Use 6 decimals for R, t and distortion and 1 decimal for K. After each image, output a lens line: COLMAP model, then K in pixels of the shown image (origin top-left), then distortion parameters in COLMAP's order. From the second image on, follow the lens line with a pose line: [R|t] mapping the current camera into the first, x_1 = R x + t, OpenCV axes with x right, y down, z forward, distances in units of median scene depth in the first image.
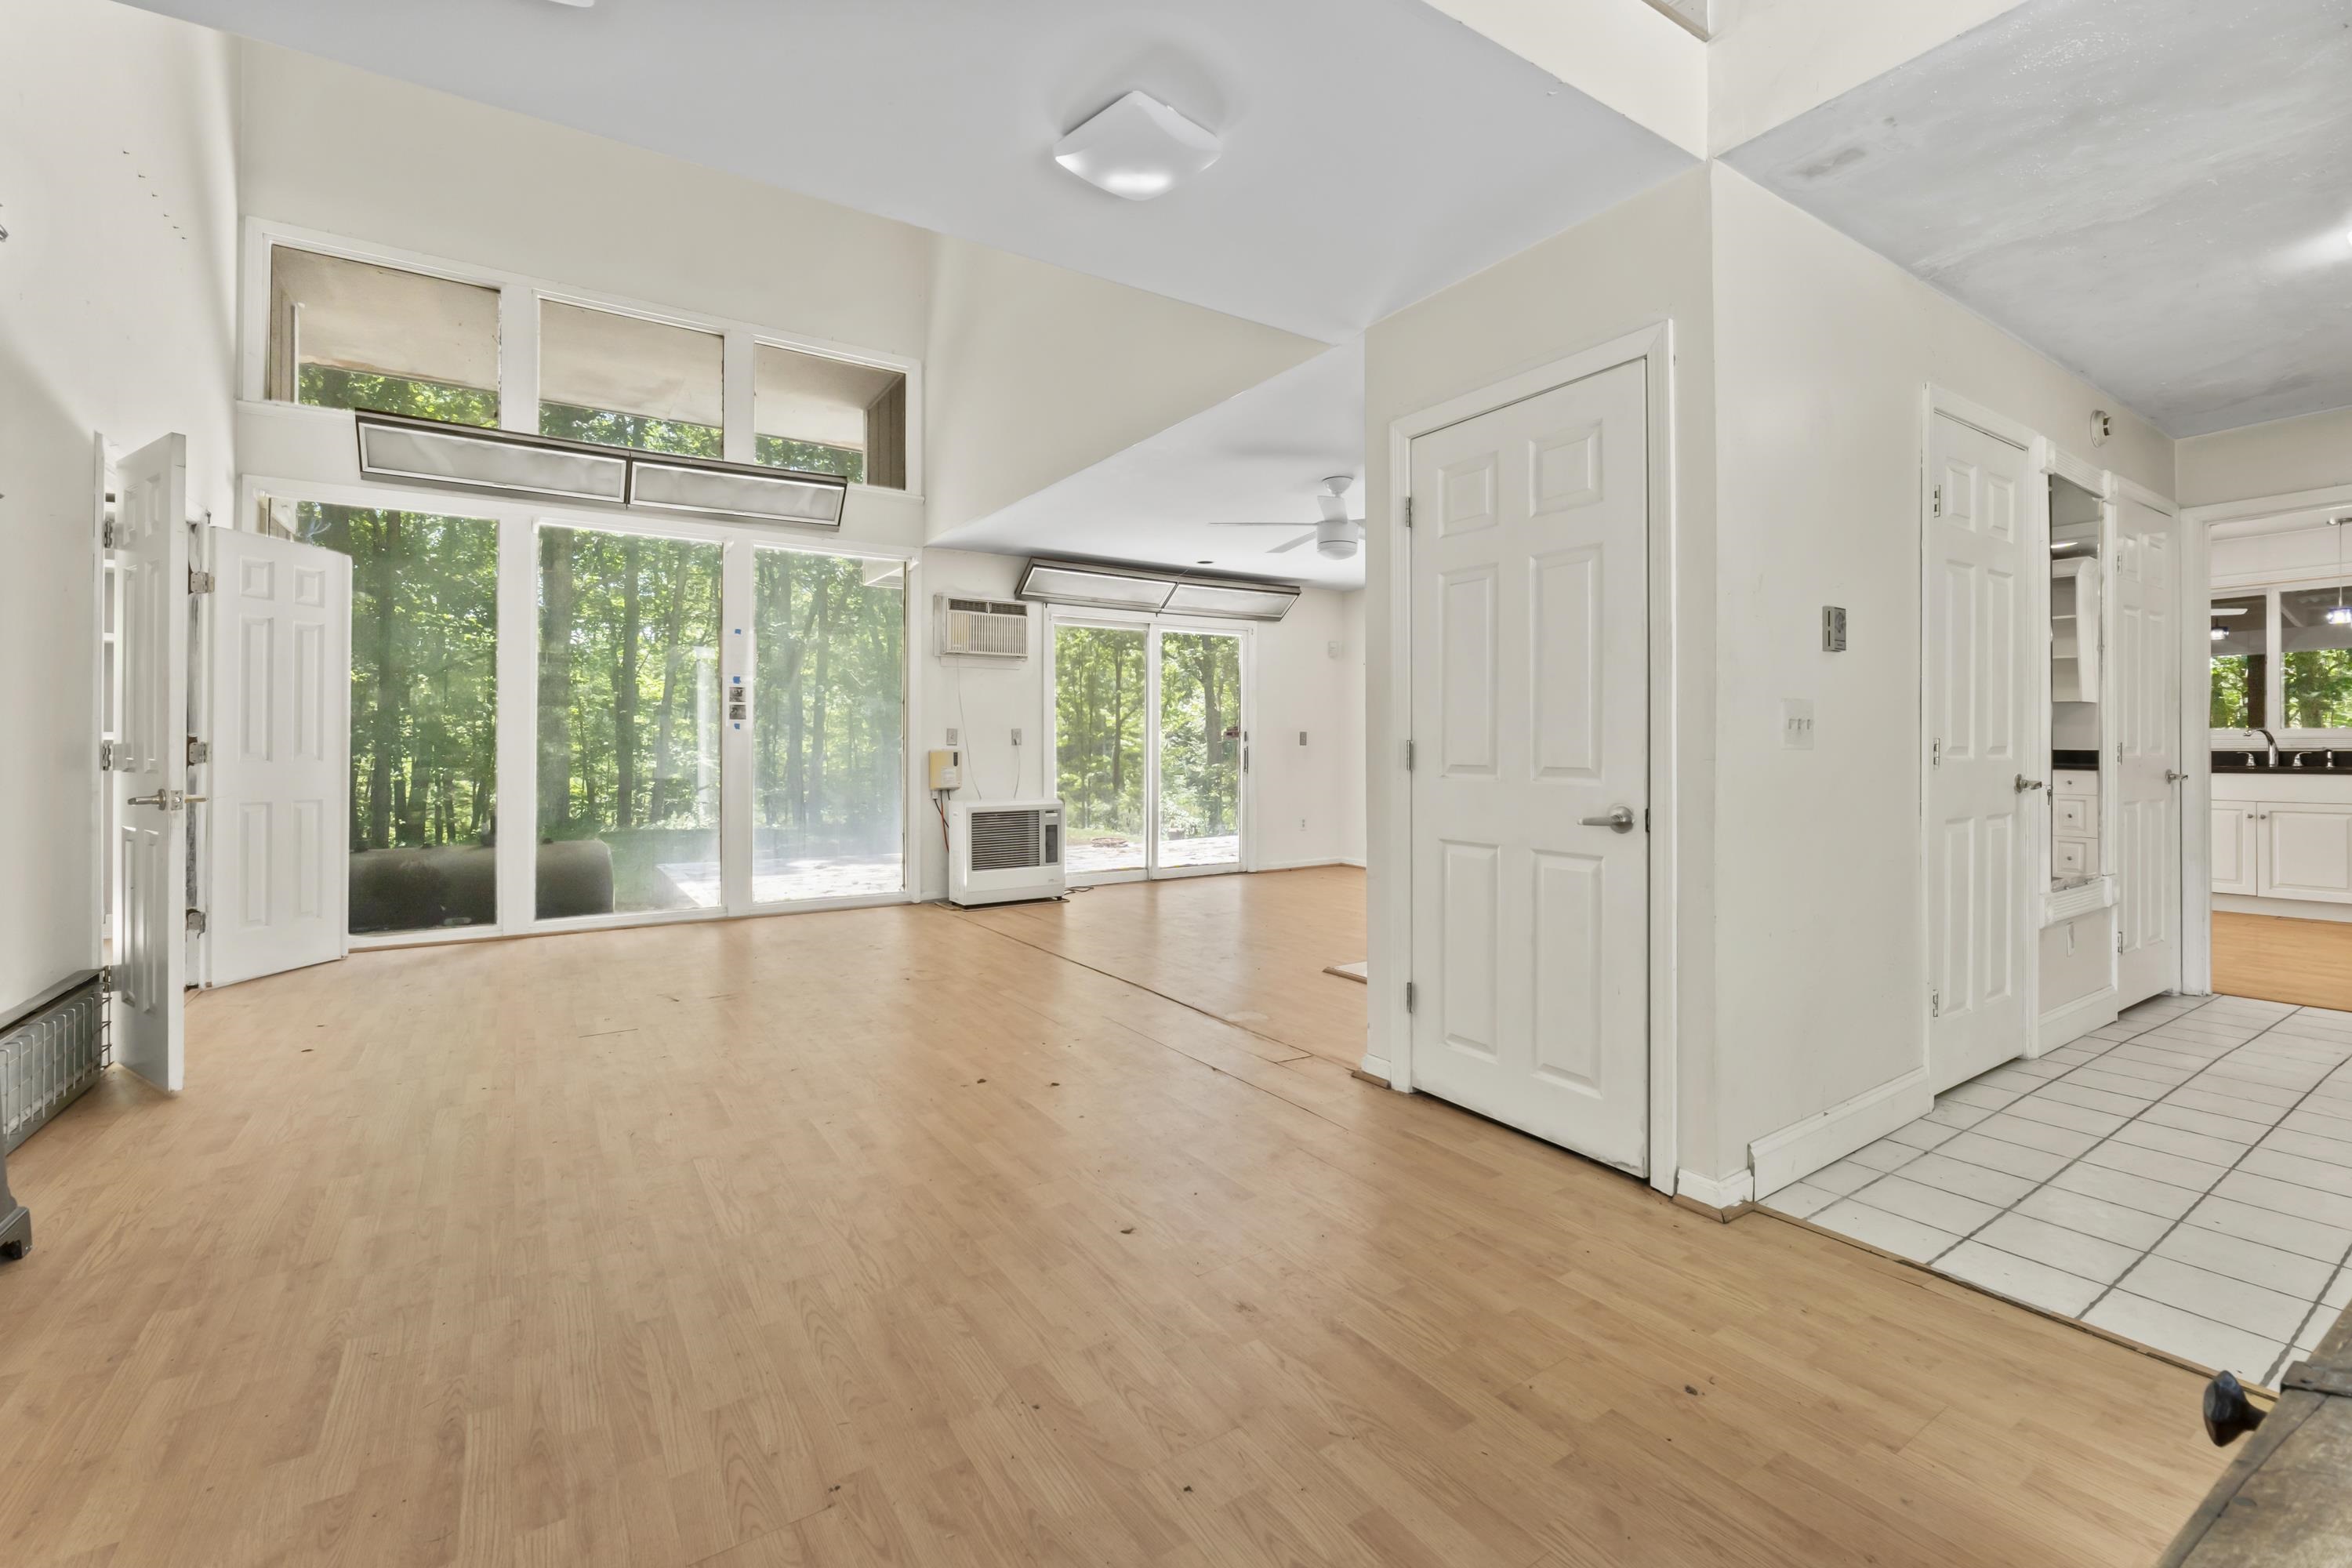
lens RADIAL K [[994.1, 0, 1164.8], [0, 994.1, 744.4], [0, 0, 1]] dist [-0.008768, -0.000630]
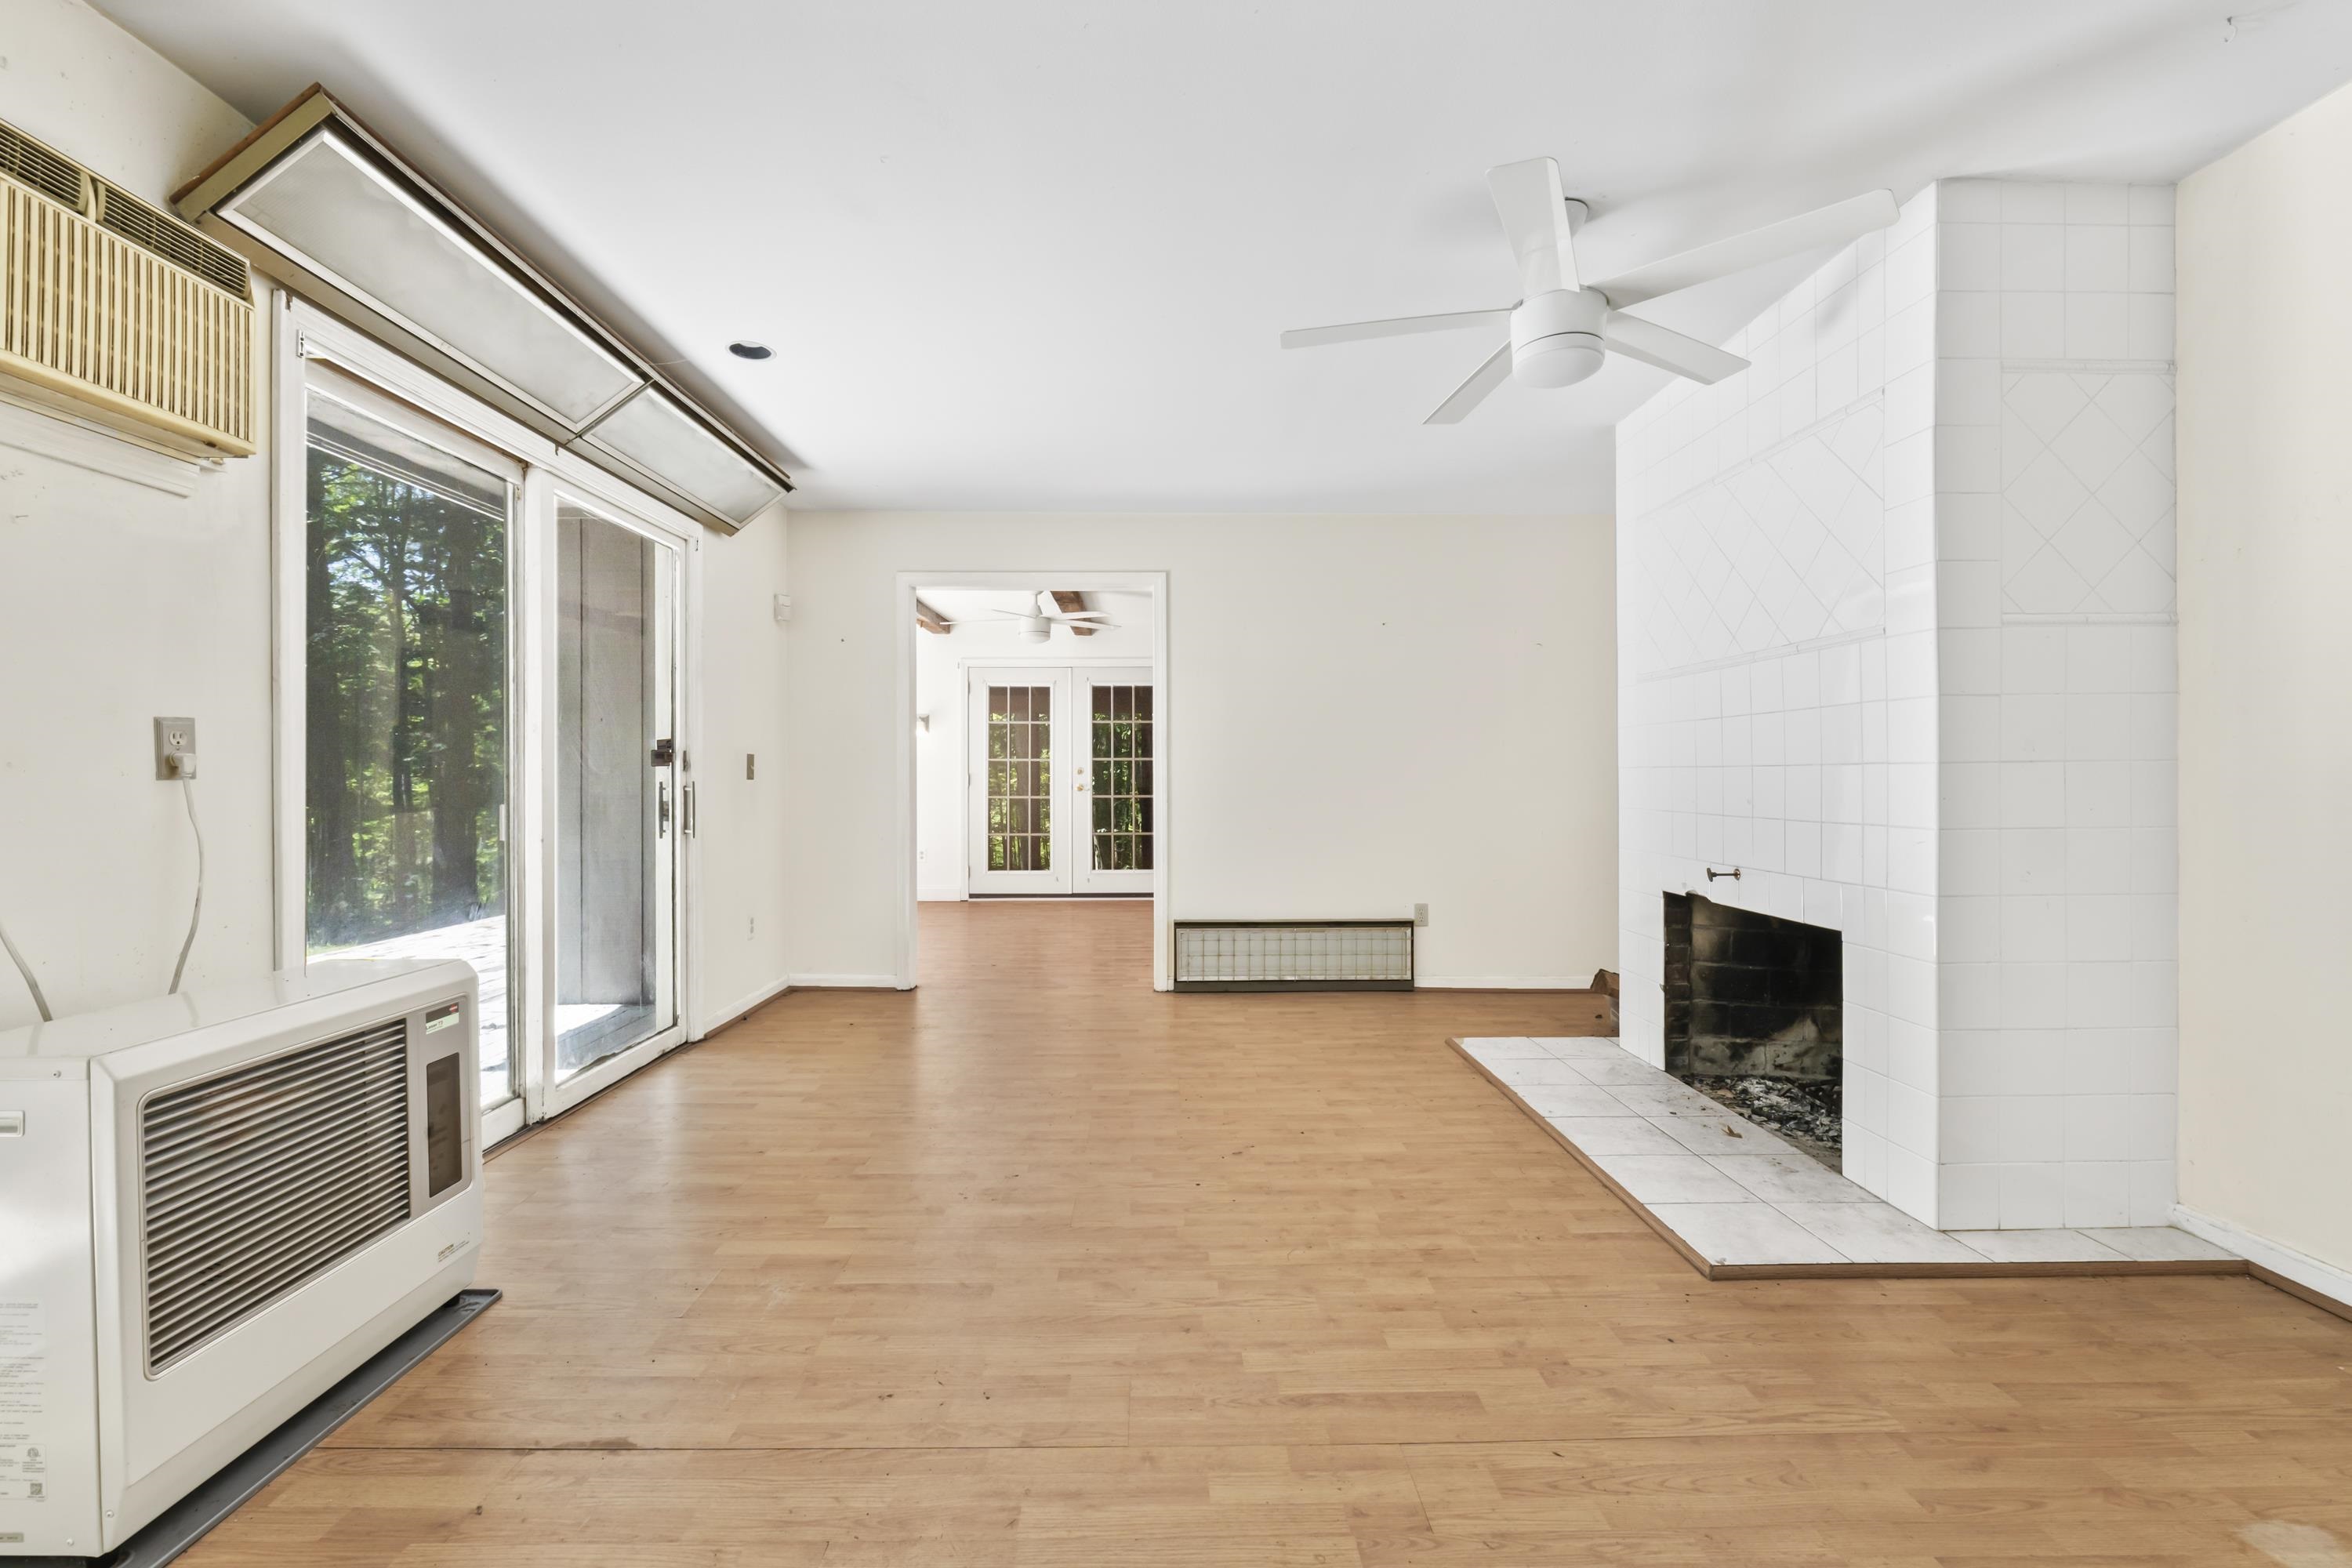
lens RADIAL K [[994.1, 0, 1166.7], [0, 994.1, 783.8], [0, 0, 1]] dist [-0.008768, -0.000630]
pose [[0.537571, -0.005104, 0.843203, -0.292944], [0.001905, 0.999986, 0.004838, 0.001671], [-0.843217, -0.000994, 0.537573, 0.815902]]
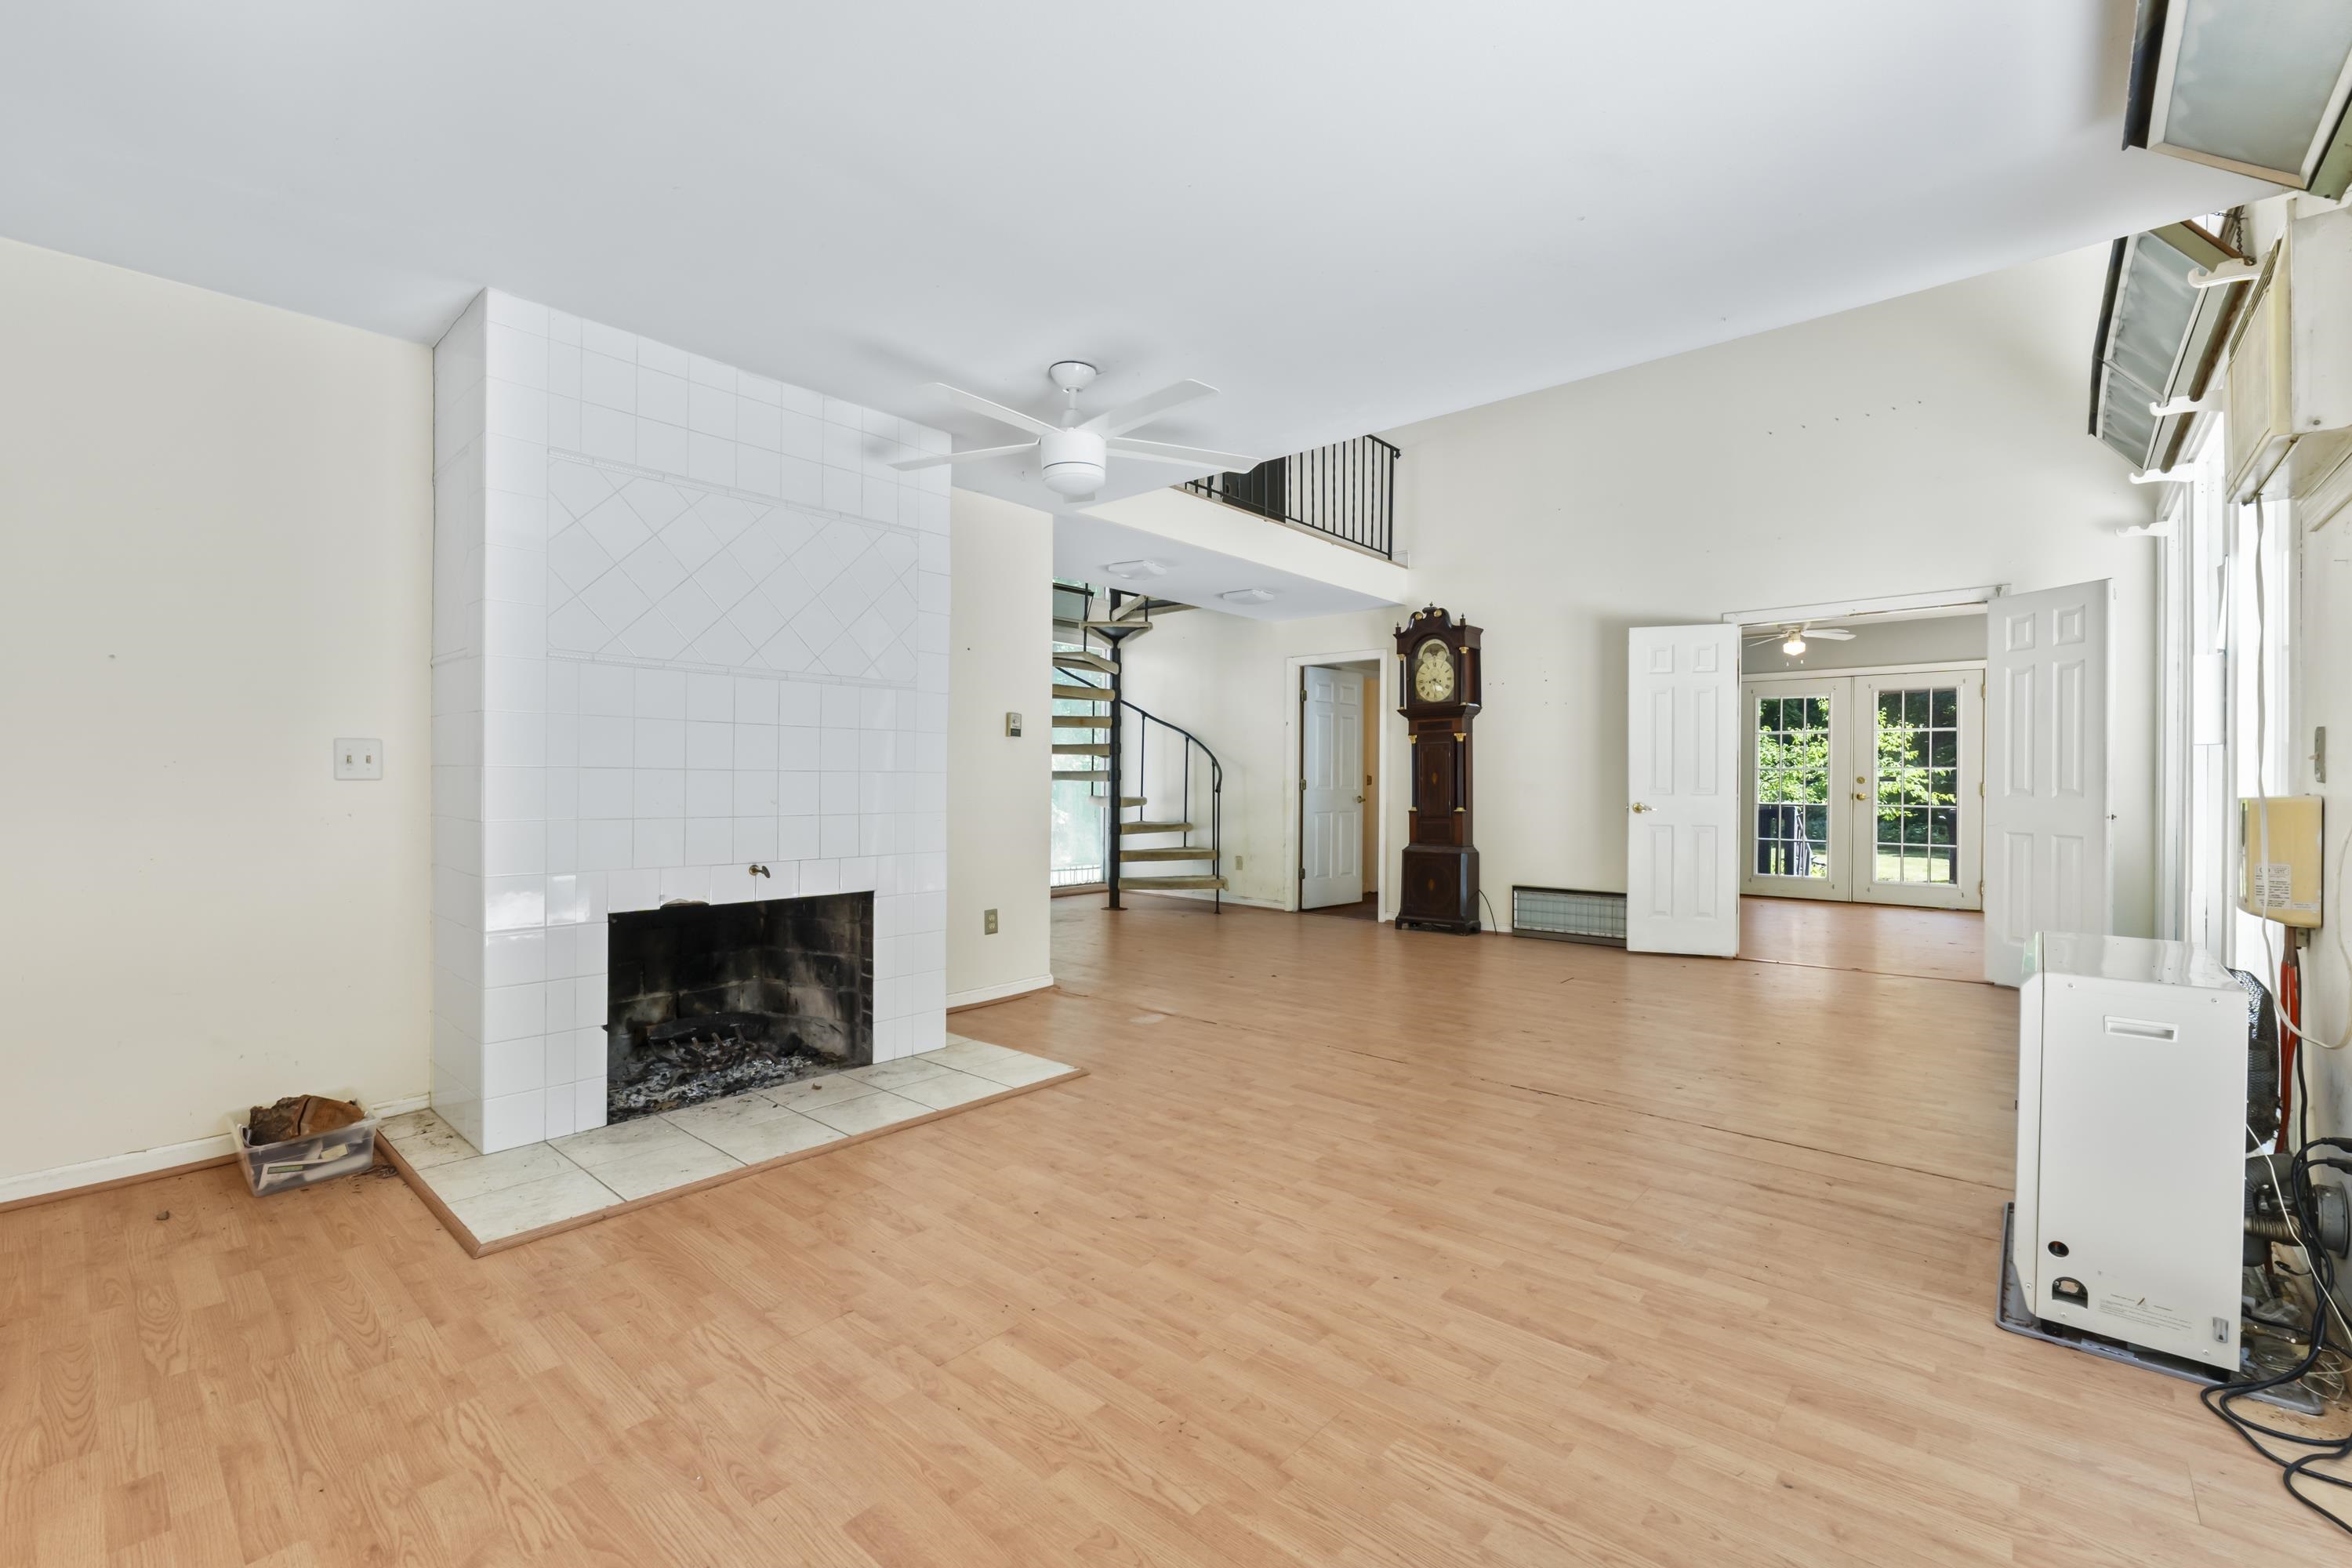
lens RADIAL K [[994.1, 0, 1157.1], [0, 994.1, 770.6], [0, 0, 1]] dist [-0.008768, -0.000630]
pose [[-0.966320, -0.004465, -0.257306, 0.259668], [-0.002131, 0.999954, -0.009346, 0.000738], [0.257336, -0.008483, -0.966285, 1.482560]]
